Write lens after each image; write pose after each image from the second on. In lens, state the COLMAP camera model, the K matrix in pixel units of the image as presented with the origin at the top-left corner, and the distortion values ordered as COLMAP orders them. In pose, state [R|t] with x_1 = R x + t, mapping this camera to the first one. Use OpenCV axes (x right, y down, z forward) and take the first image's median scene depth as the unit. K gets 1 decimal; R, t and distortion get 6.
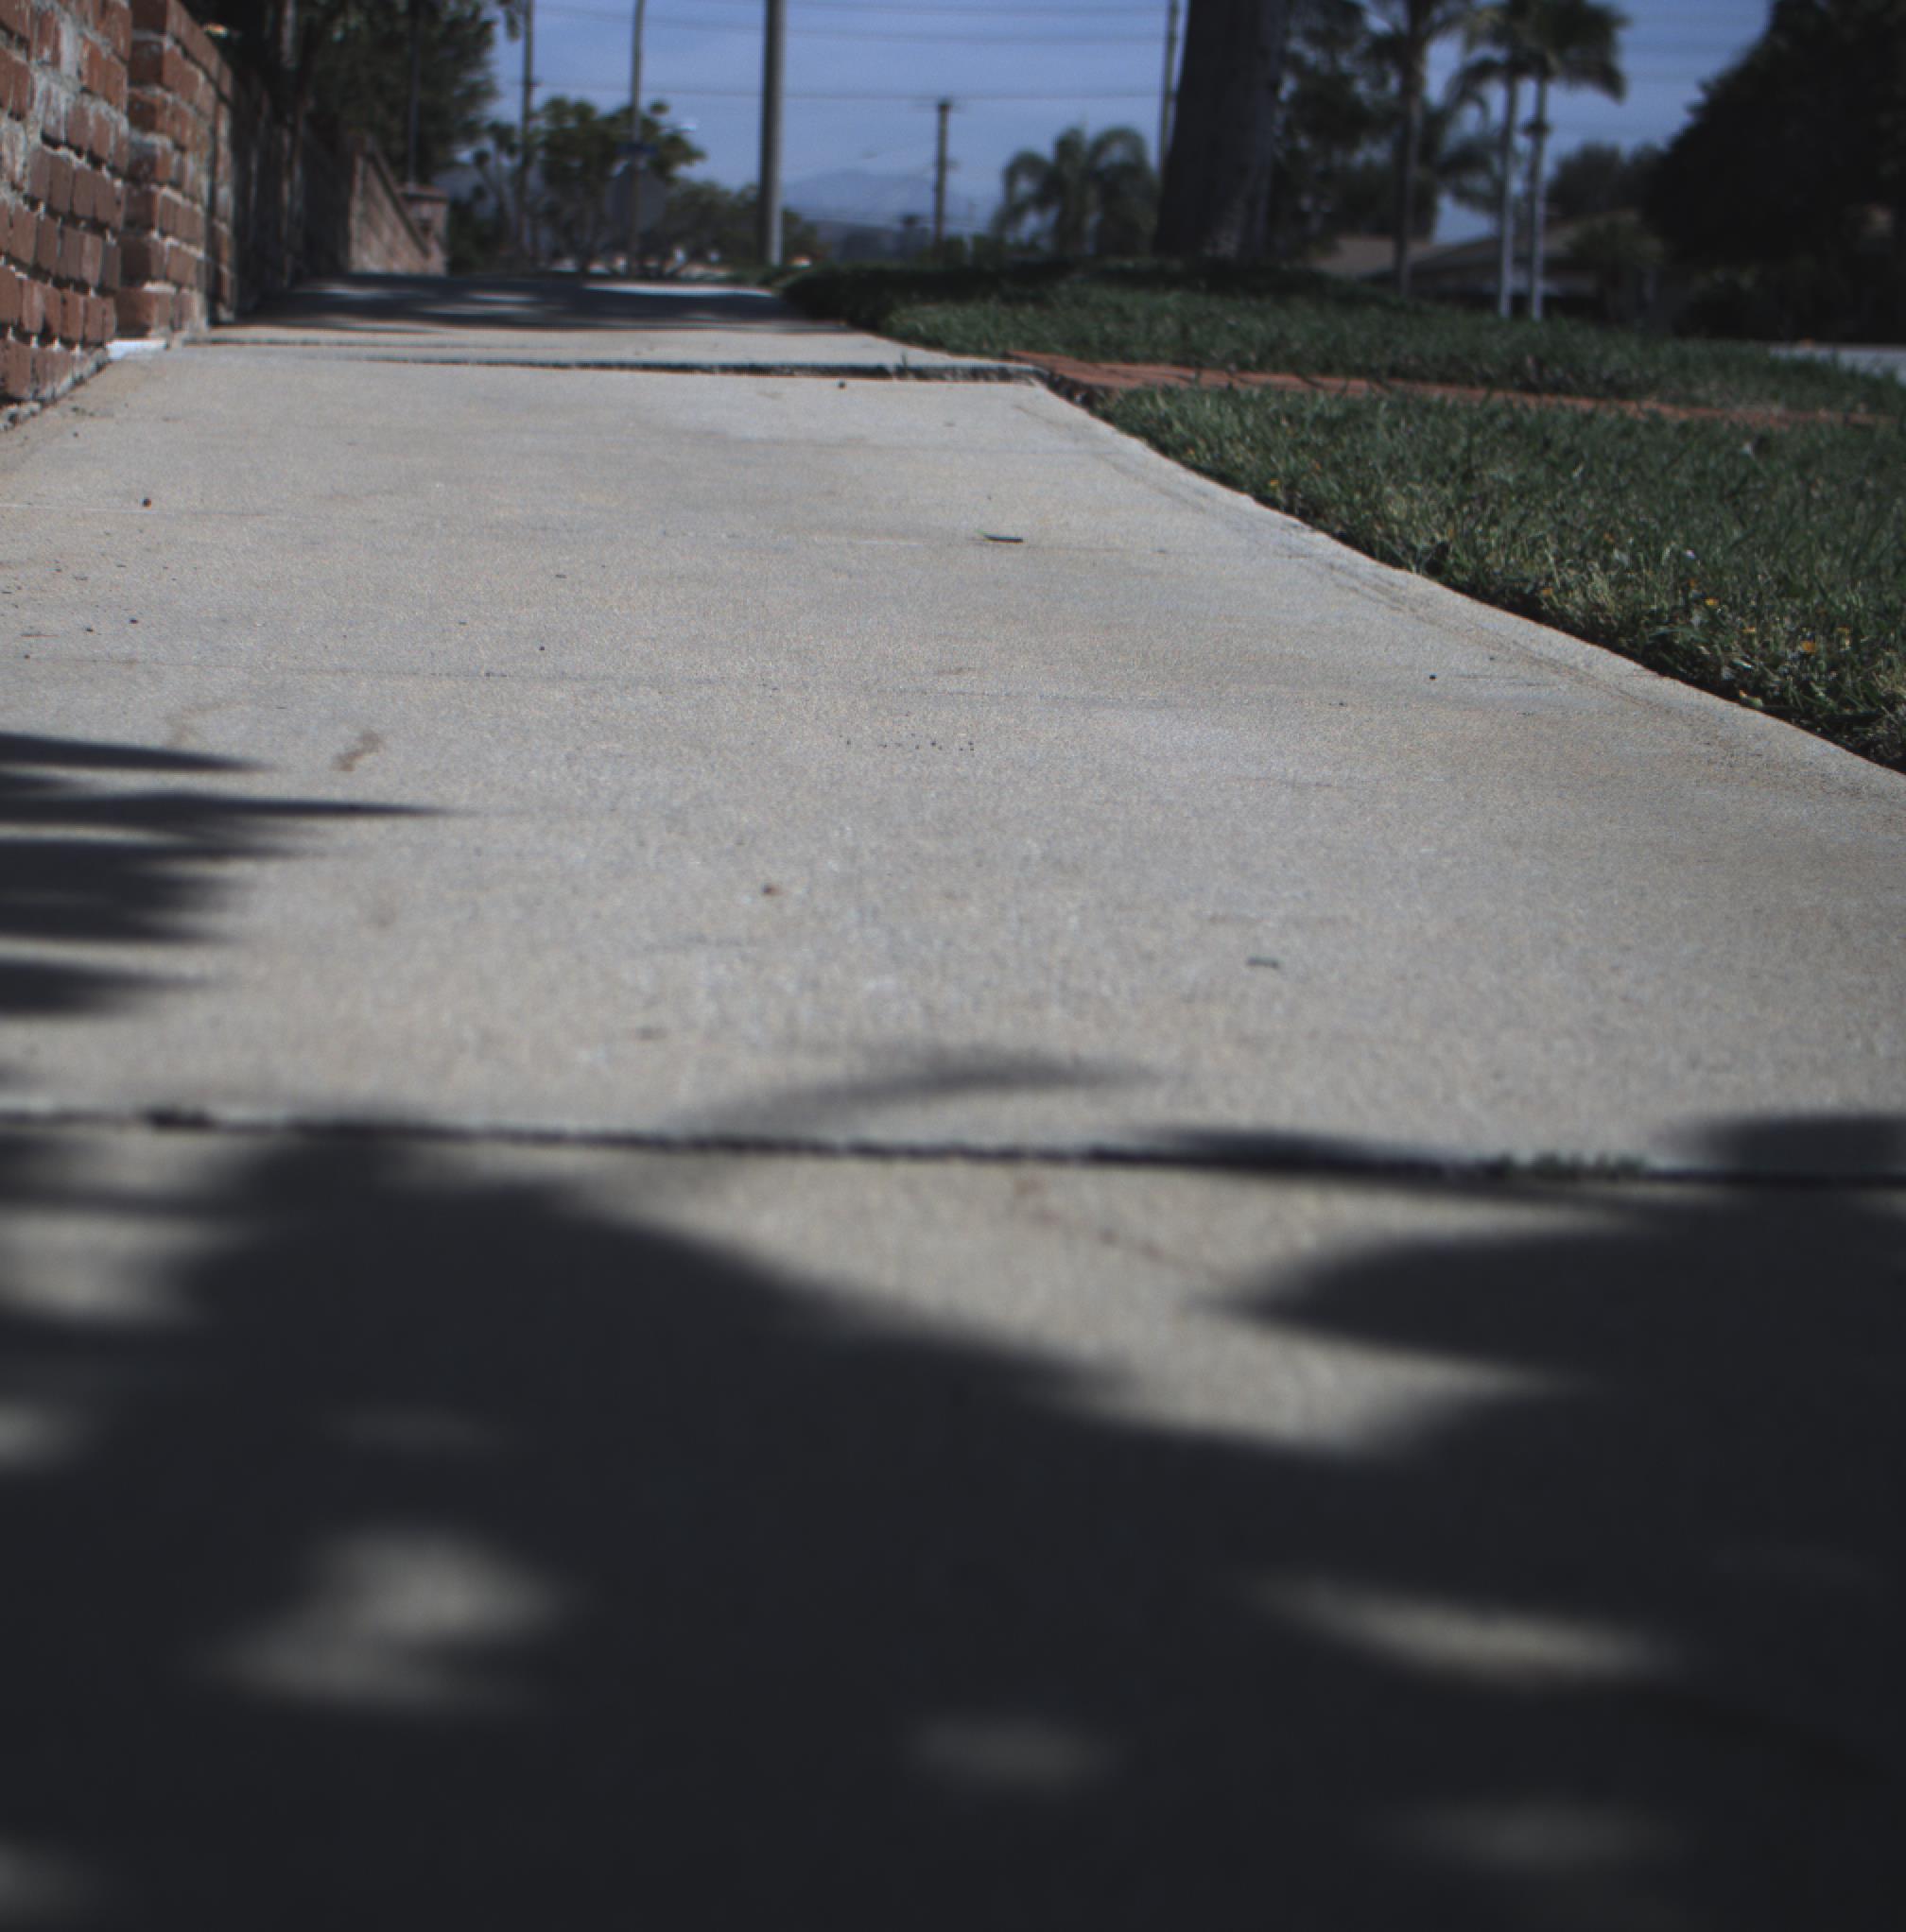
lens RADIAL K [[4376.3, 0, 733.6], [0, 4376.3, 961.0], [0, 0, 1]] dist [-0.150691, 0.718191]
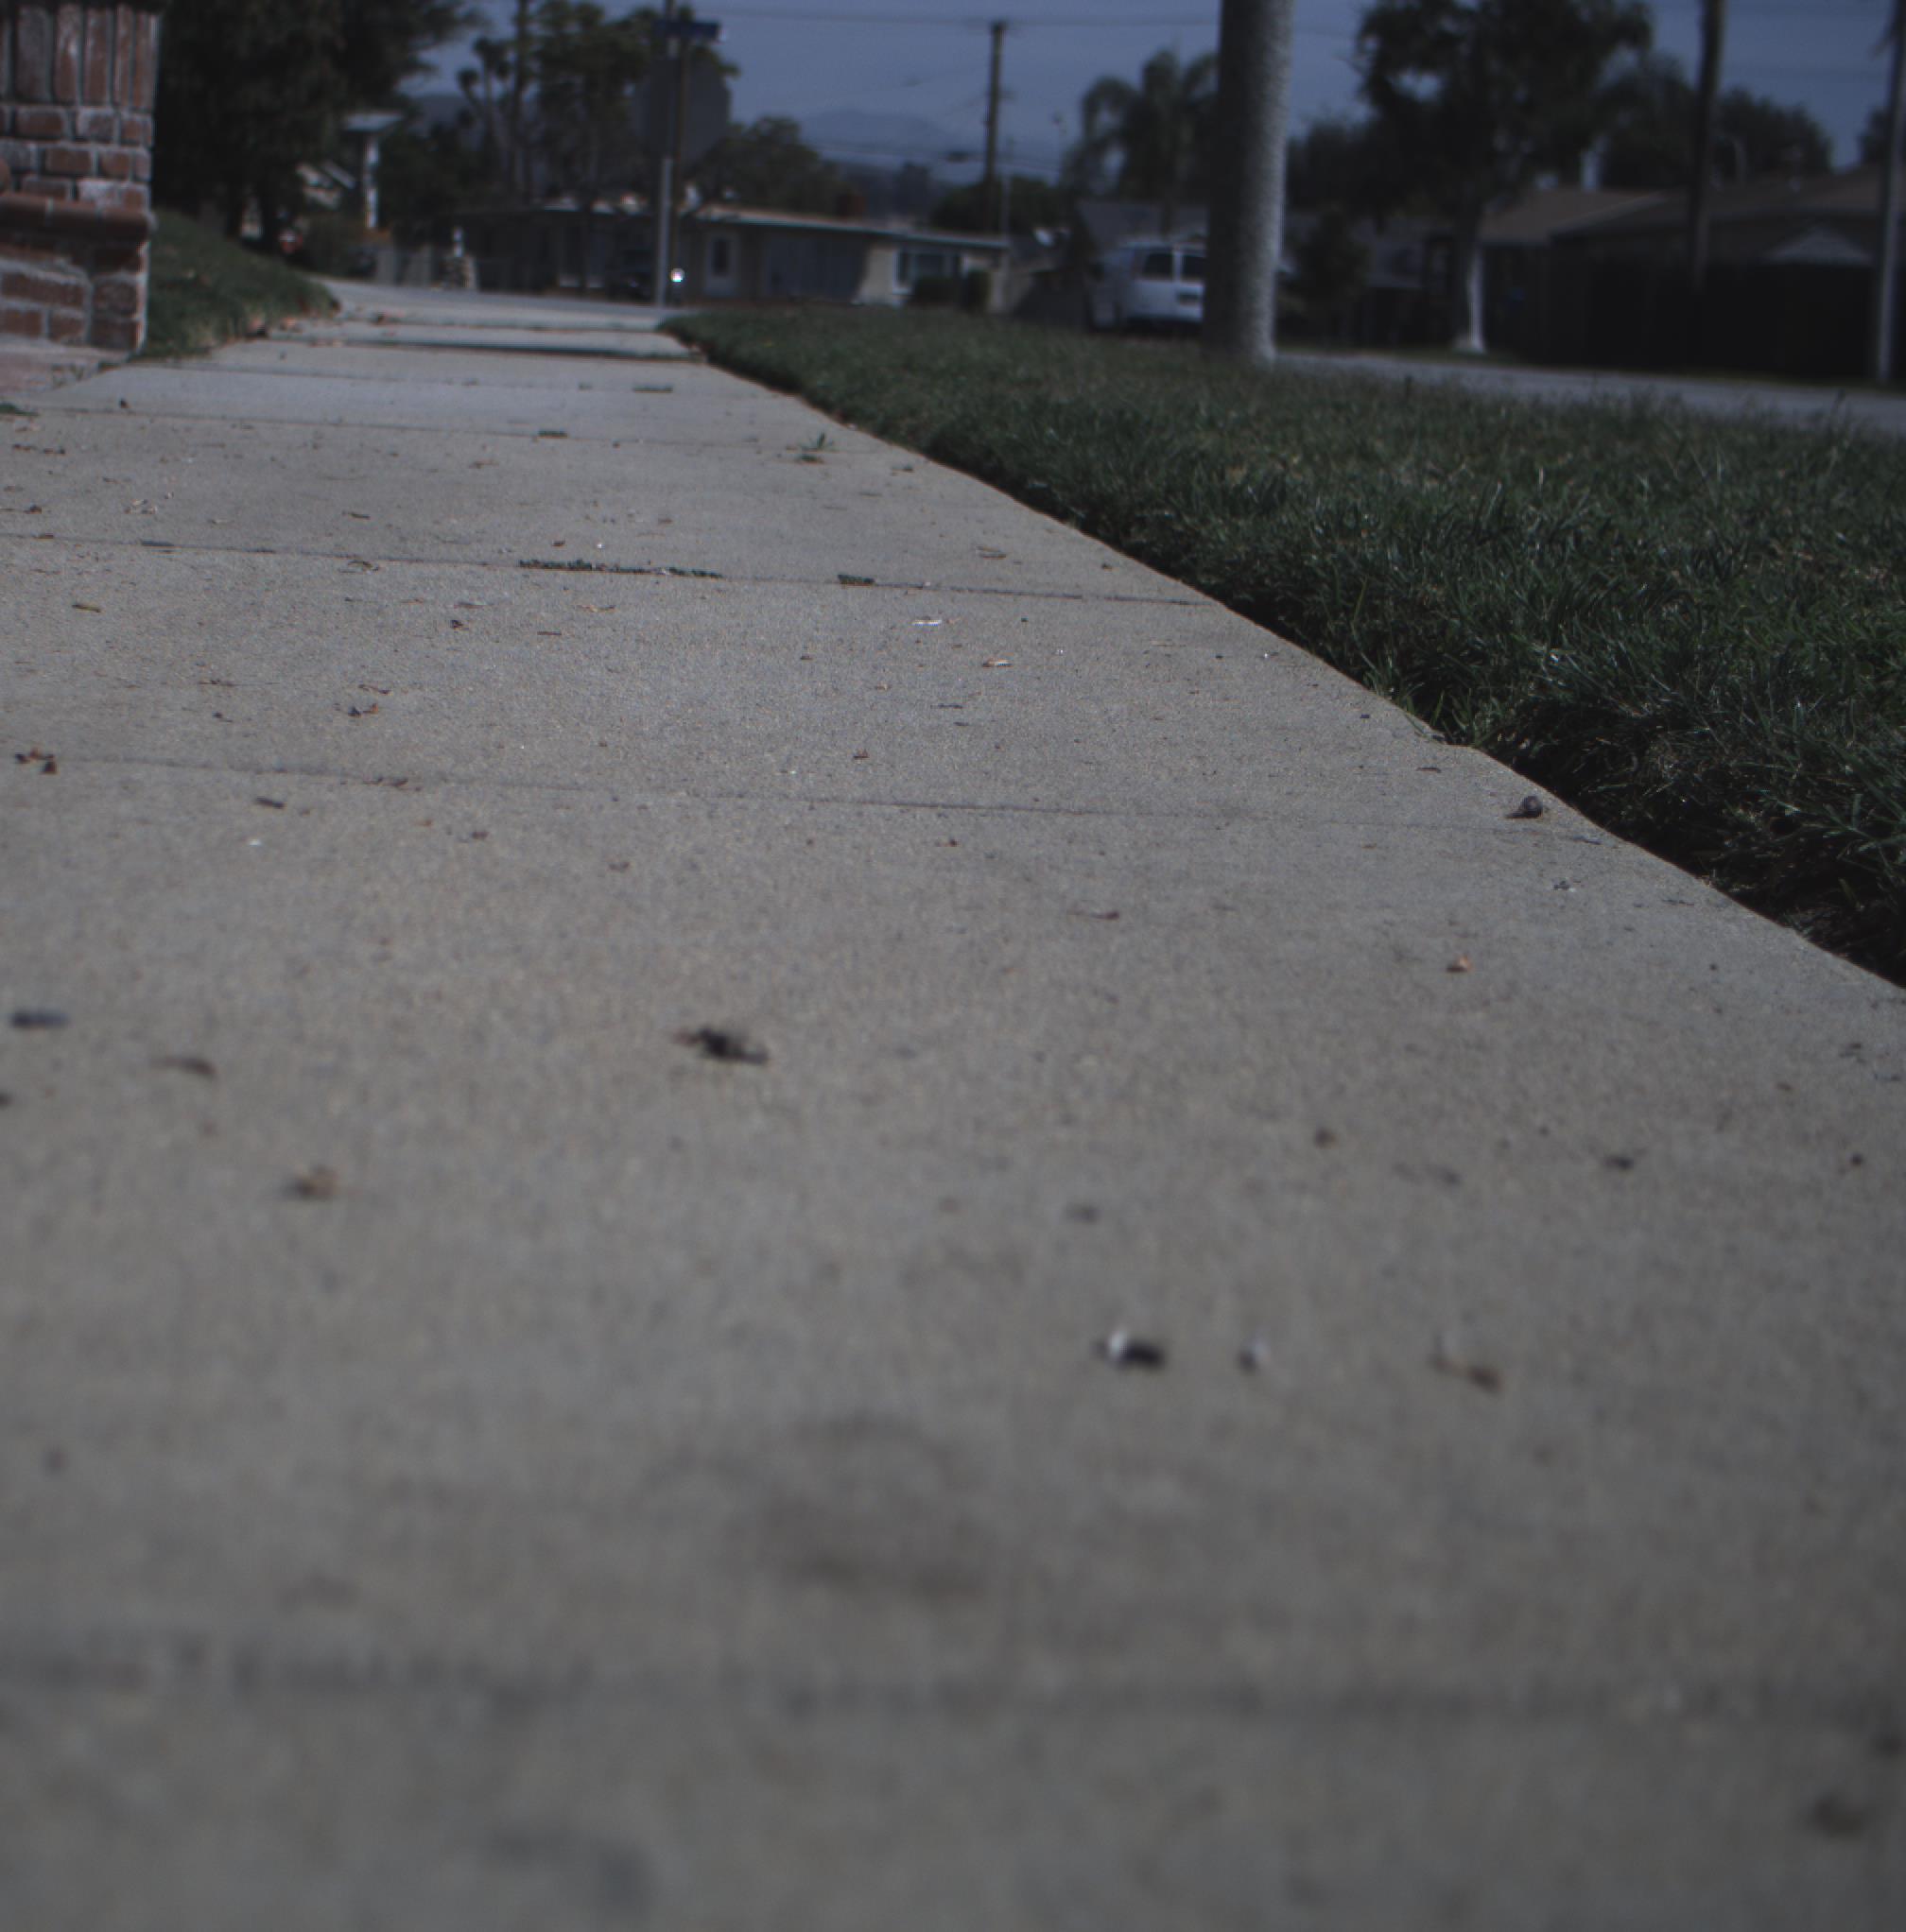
lens RADIAL K [[4376.3, 0, 733.6], [0, 4376.3, 961.0], [0, 0, 1]] dist [-0.150691, 0.718191]
pose [[0.999891, 0.014326, 0.003427, -0.008496], [-0.014373, 0.999801, 0.013826, -0.033430], [-0.003228, -0.013874, 0.999899, 0.204244]]
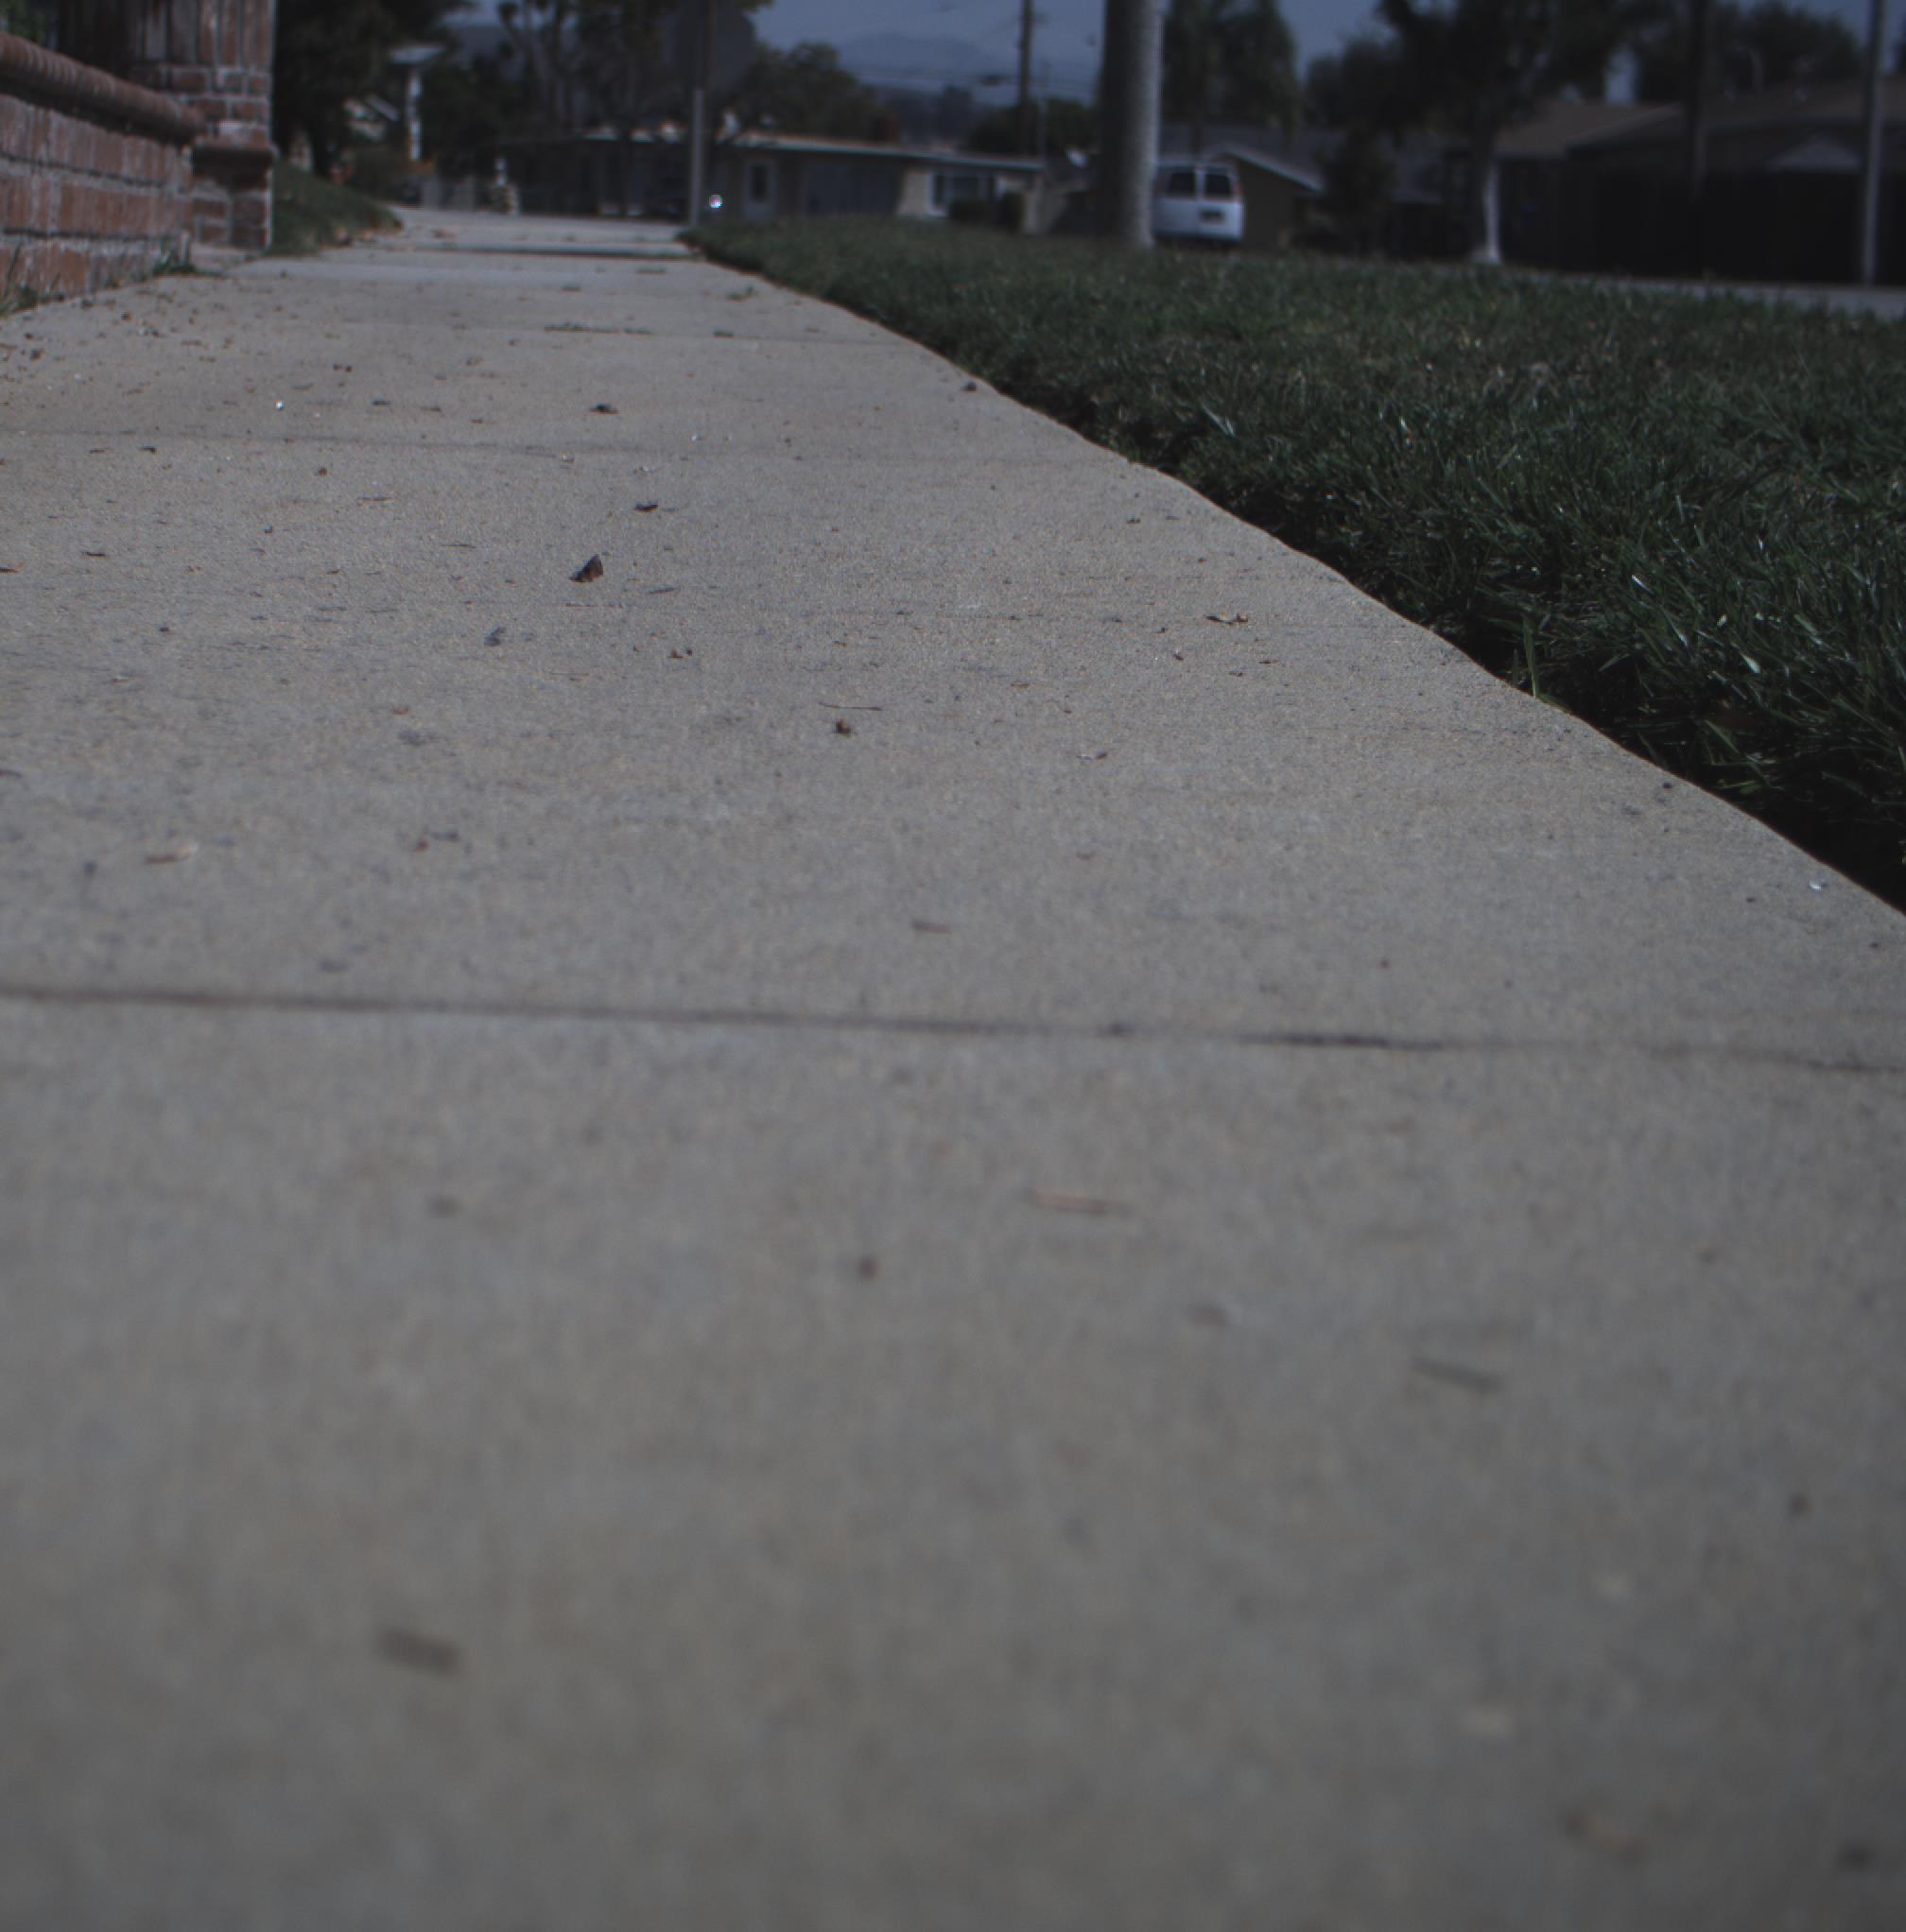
lens RADIAL K [[4376.3, 0, 733.6], [0, 4376.3, 961.0], [0, 0, 1]] dist [-0.150691, 0.718191]
pose [[0.999963, 0.000745, -0.008602, -0.007107], [-0.000483, 0.999540, 0.030316, -0.029622], [0.008620, -0.030310, 0.999503, 0.180043]]
